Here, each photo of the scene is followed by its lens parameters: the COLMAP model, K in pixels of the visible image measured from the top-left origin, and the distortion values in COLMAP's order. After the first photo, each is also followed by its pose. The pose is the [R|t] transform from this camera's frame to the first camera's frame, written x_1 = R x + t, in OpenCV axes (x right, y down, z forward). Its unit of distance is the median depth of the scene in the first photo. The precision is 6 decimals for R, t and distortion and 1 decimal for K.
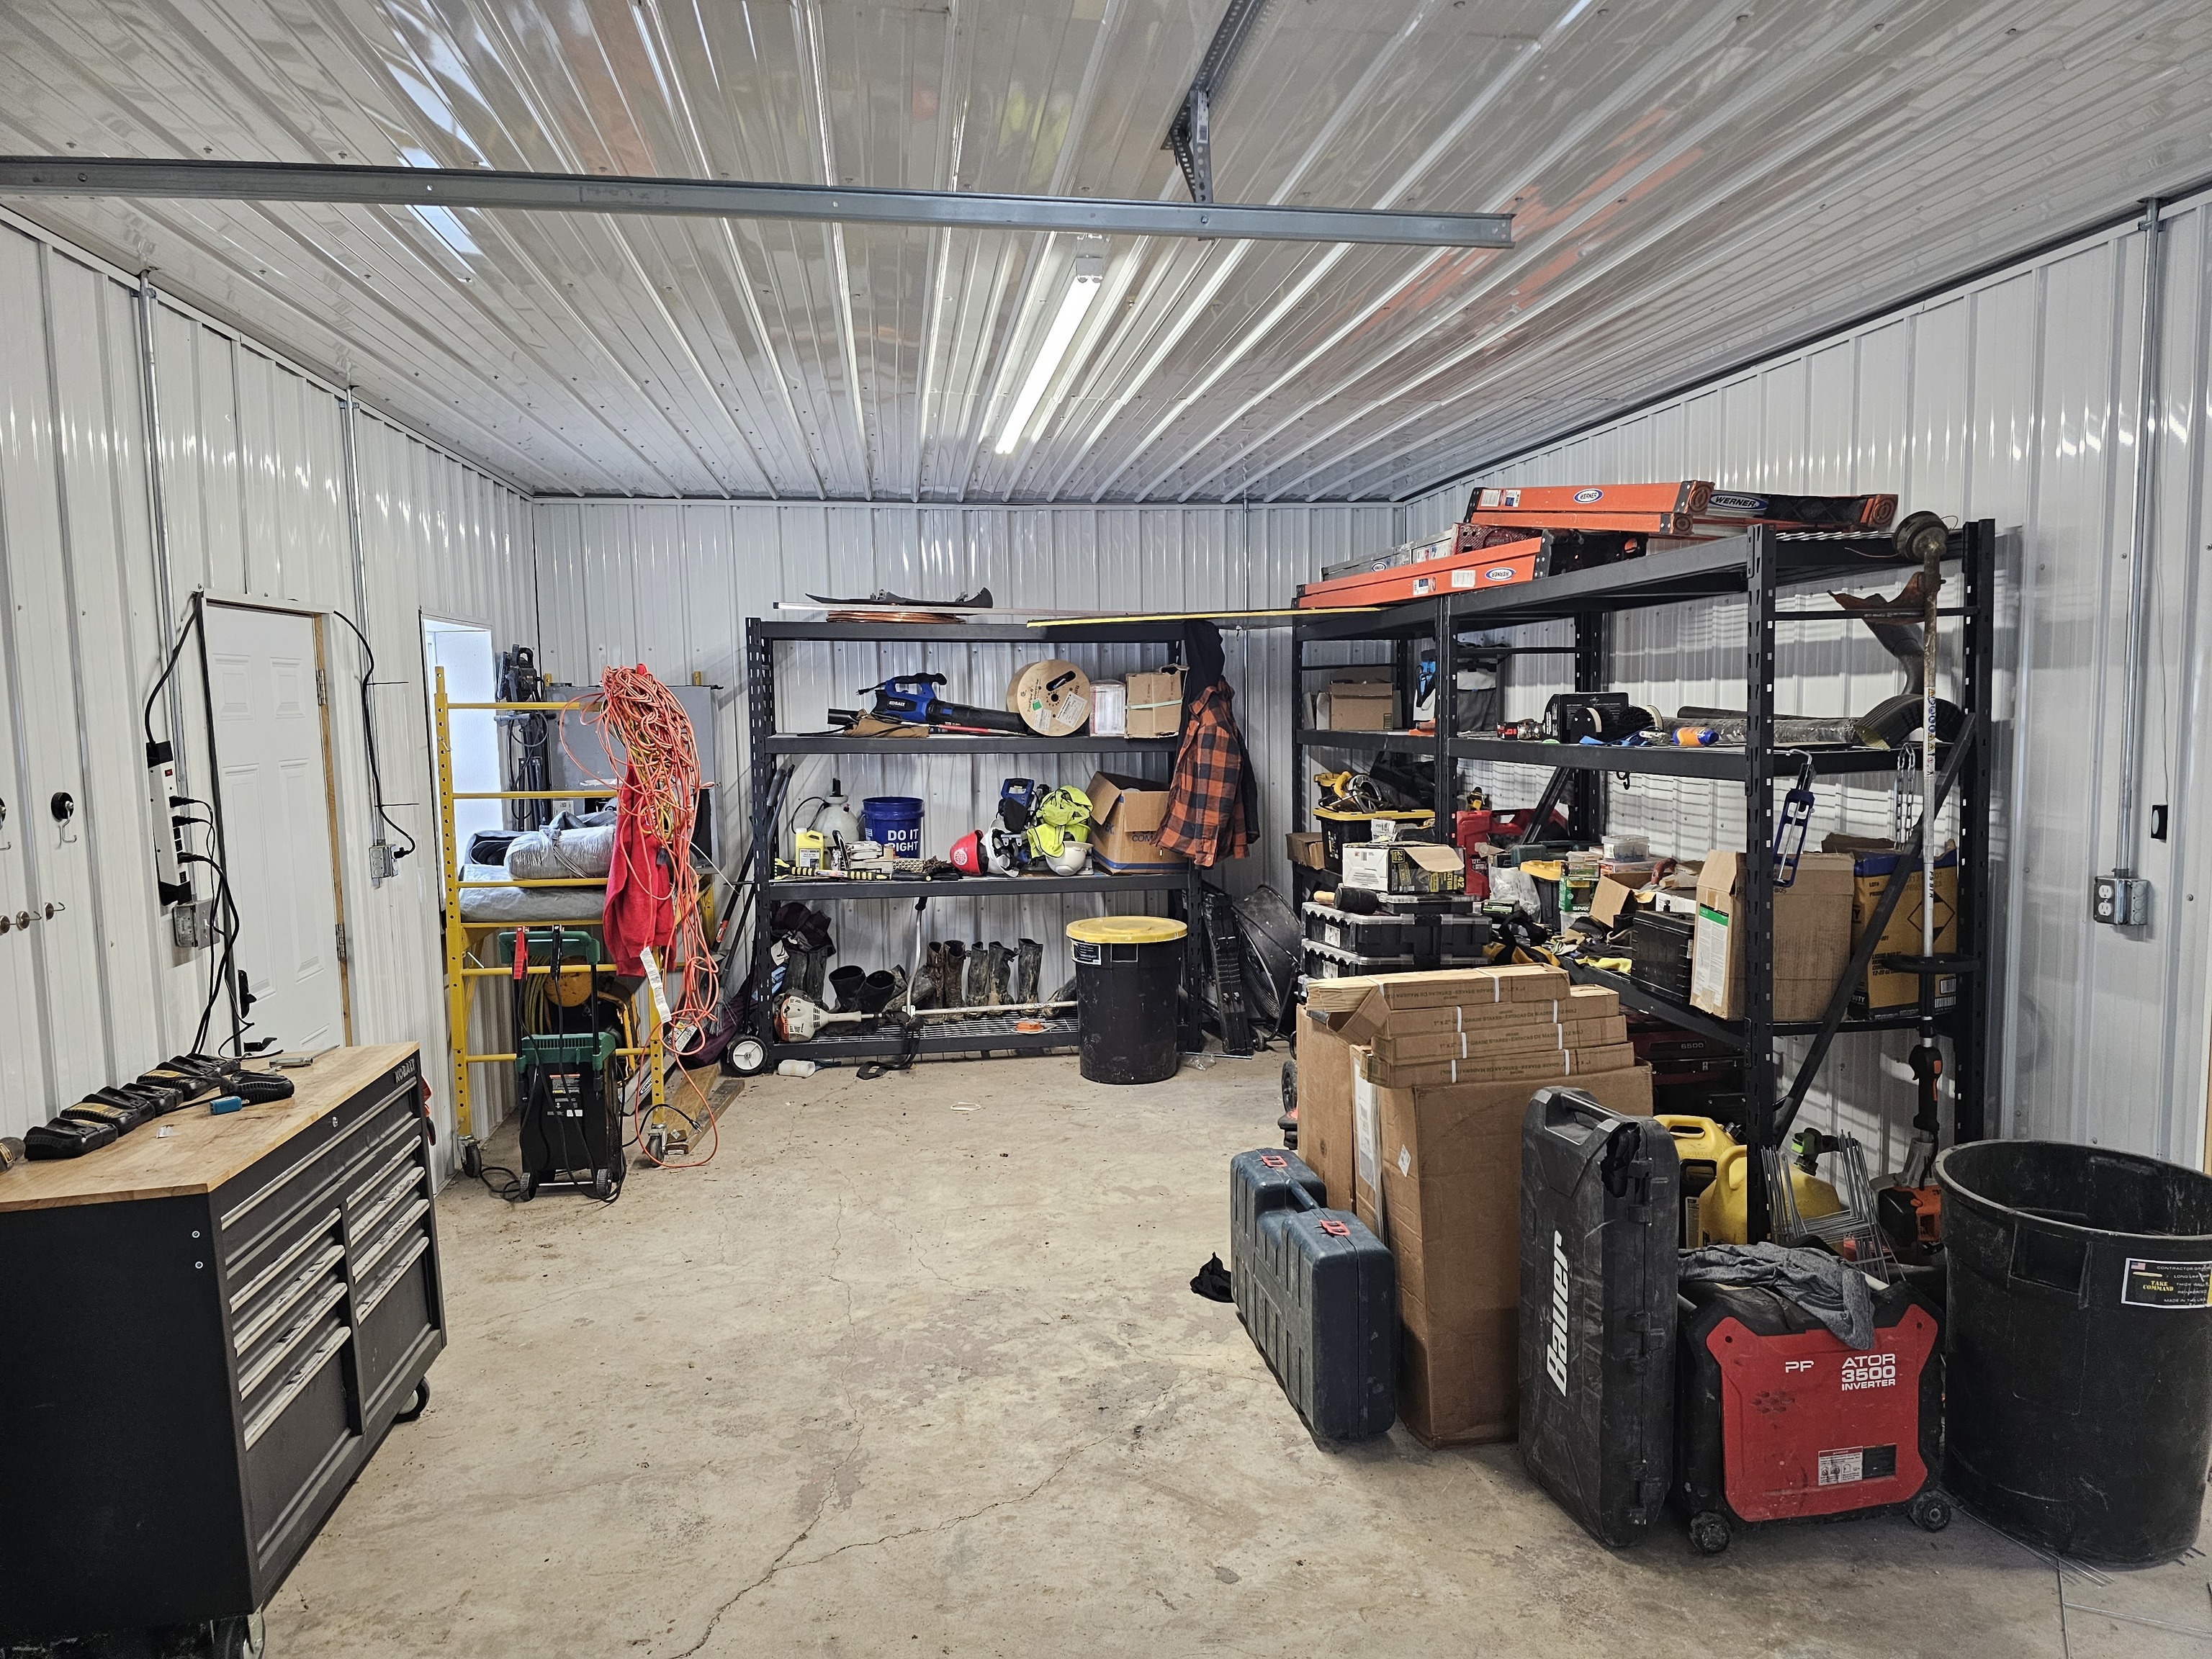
lens RADIAL K [[1443.2, 0, 1122.4], [0, 1443.2, 836.1], [0, 0, 1]] dist [0.087857, -0.086854]
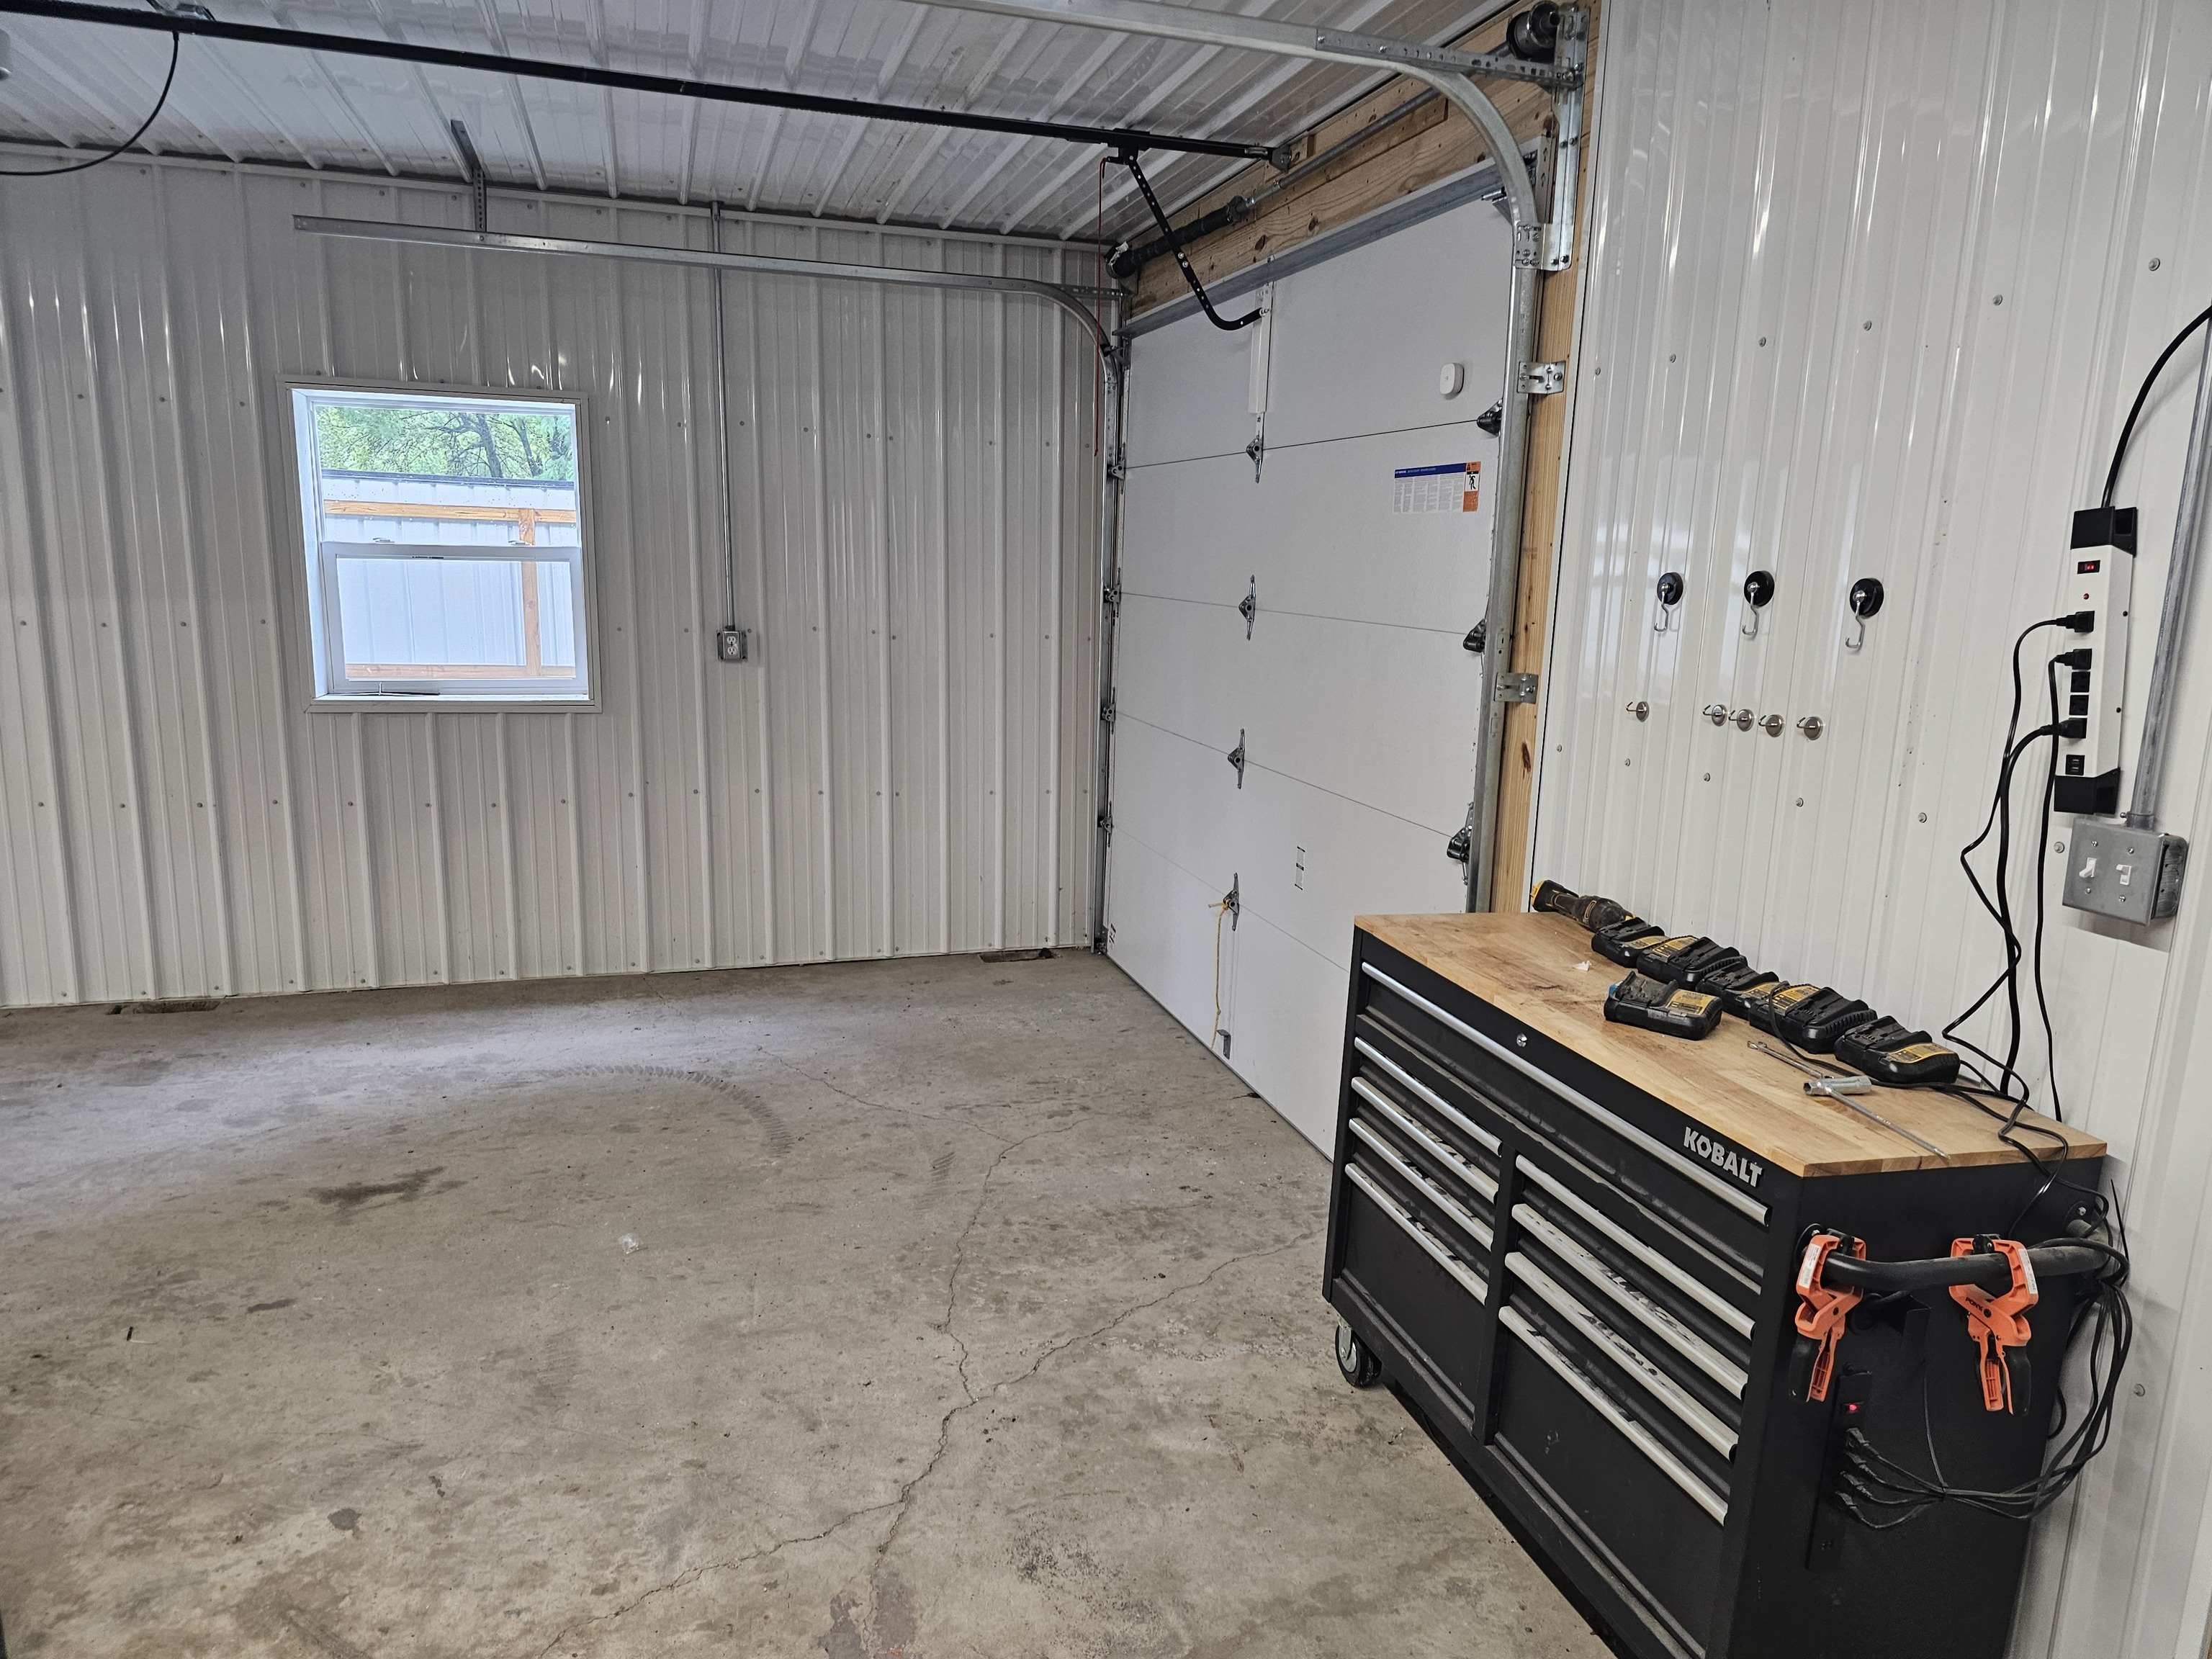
lens RADIAL K [[1443.2, 0, 1122.4], [0, 1443.2, 836.1], [0, 0, 1]] dist [0.087857, -0.086854]
pose [[-0.988936, 0.025102, -0.146206, -0.243610], [-0.017976, 0.958037, 0.286079, -0.110363], [0.147252, 0.285542, -0.946986, 1.682849]]
